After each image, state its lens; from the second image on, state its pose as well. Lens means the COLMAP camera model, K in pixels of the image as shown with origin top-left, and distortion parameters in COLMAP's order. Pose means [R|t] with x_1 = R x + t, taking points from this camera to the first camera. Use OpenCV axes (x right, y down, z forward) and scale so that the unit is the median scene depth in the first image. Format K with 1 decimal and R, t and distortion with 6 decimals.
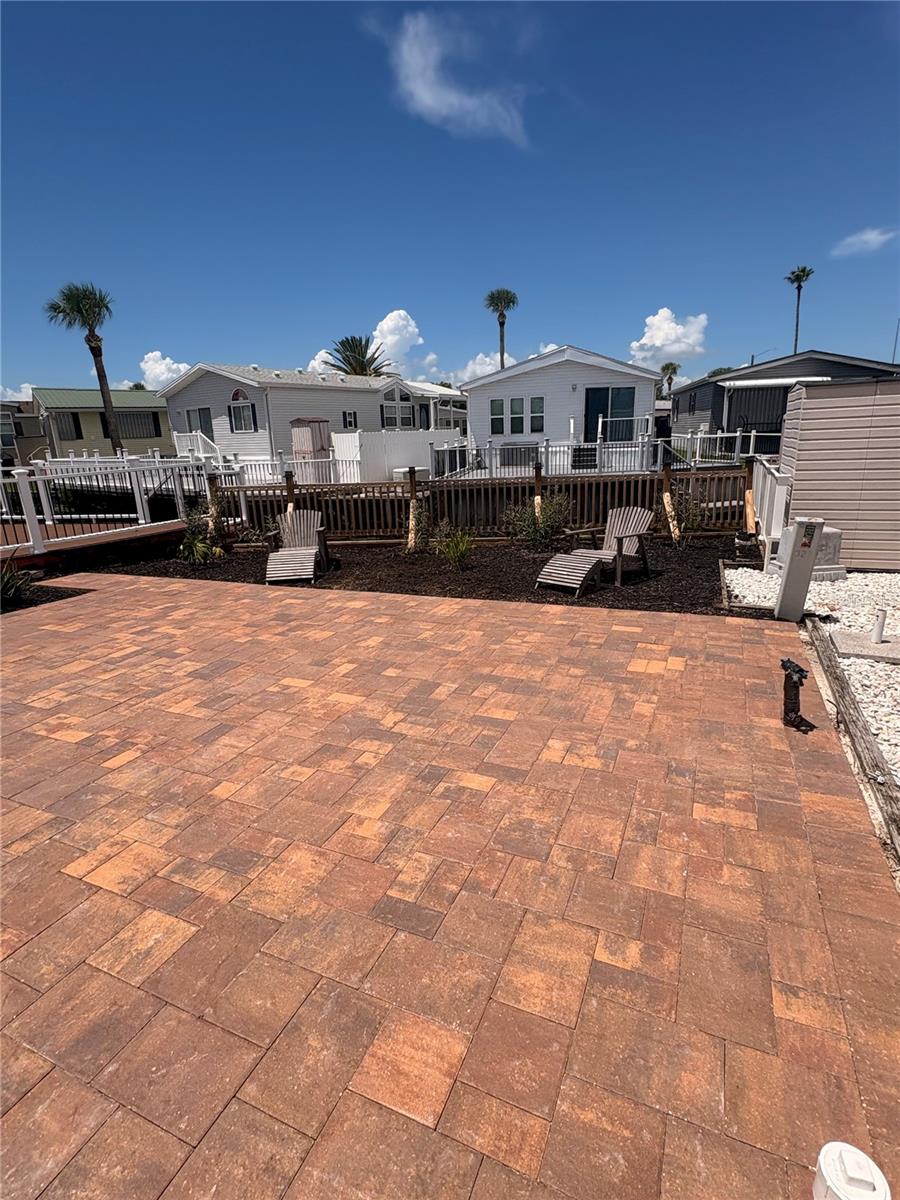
lens RADIAL K [[595.7, 0, 446.6], [0, 595.7, 604.4], [0, 0, 1]] dist [-0.004789, -0.000725]
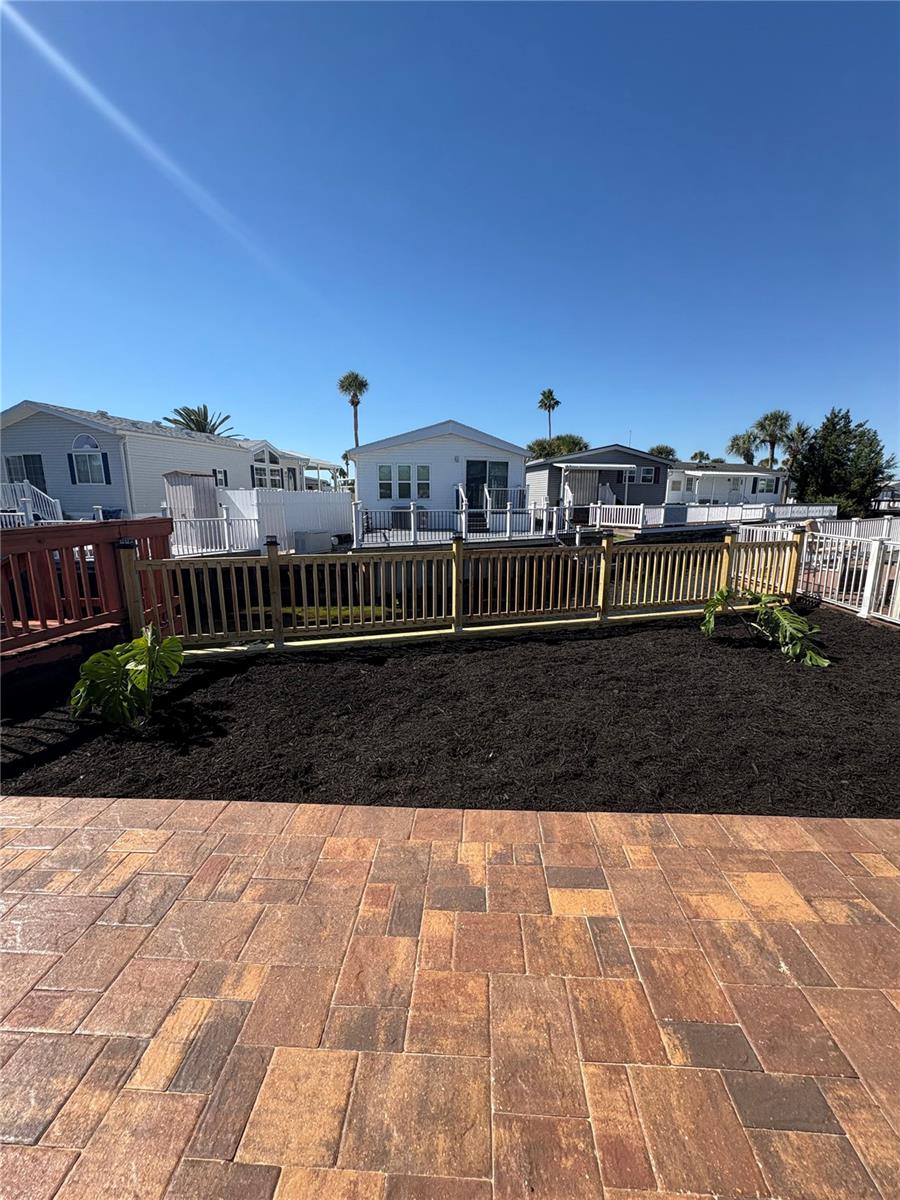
lens RADIAL K [[477.9, 0, 453.1], [0, 477.9, 595.7], [0, 0, 1]] dist [0.002231, 0.000145]
pose [[0.932378, -0.034557, 0.359829, -0.113522], [0.065170, 0.995179, -0.073294, -0.046665], [-0.355562, 0.091788, 0.930135, 0.194556]]
